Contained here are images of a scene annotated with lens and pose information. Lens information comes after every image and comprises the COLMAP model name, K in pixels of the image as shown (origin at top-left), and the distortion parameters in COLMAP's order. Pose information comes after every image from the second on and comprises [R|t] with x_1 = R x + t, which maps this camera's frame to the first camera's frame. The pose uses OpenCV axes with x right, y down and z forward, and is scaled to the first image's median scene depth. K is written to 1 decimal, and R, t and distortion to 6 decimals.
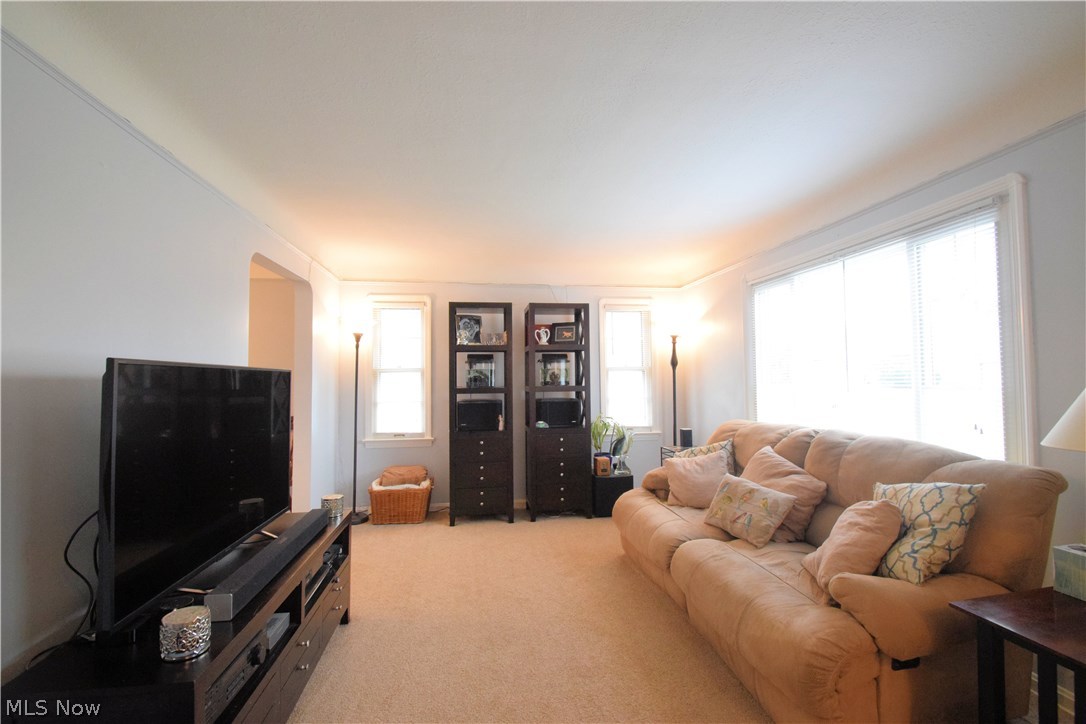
lens RADIAL K [[476.0, 0, 543.0], [0, 476.0, 362.0], [0, 0, 1]] dist [0.015894, -0.014992]
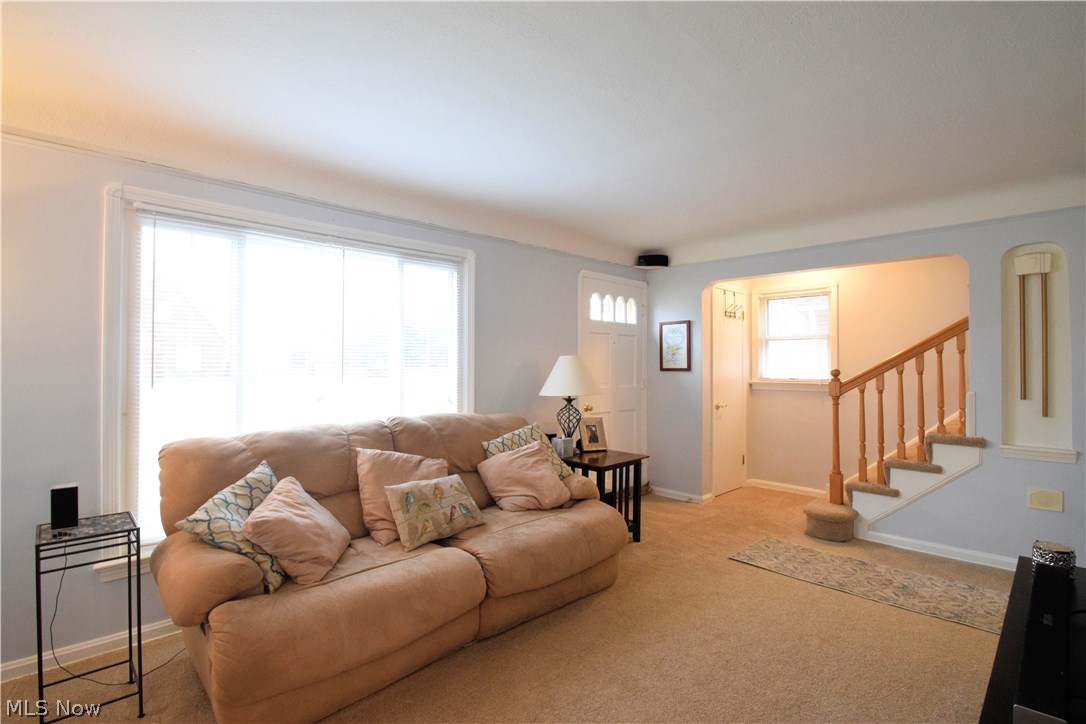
lens RADIAL K [[510.9, 0, 543.0], [0, 510.9, 362.0], [0, 0, 1]] dist [-0.000215, -0.009936]
pose [[-0.587617, 0.013722, 0.809023, -0.505626], [-0.020433, 0.999286, -0.031791, 0.048772], [-0.808882, -0.035211, -0.586916, 1.402980]]
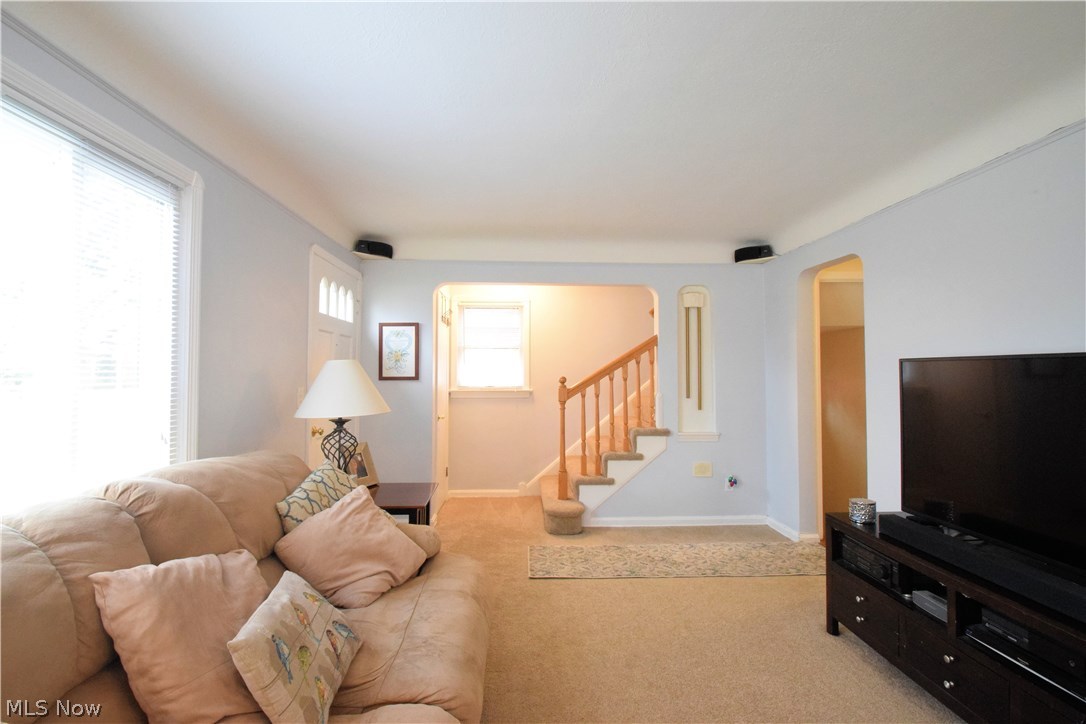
lens RADIAL K [[510.9, 0, 543.0], [0, 510.9, 362.0], [0, 0, 1]] dist [-0.000215, -0.009936]
pose [[-0.994575, 0.012221, 0.103300, 0.118475], [0.006493, 0.998432, -0.055600, 0.048228], [-0.103817, -0.054628, -0.993095, 1.479375]]
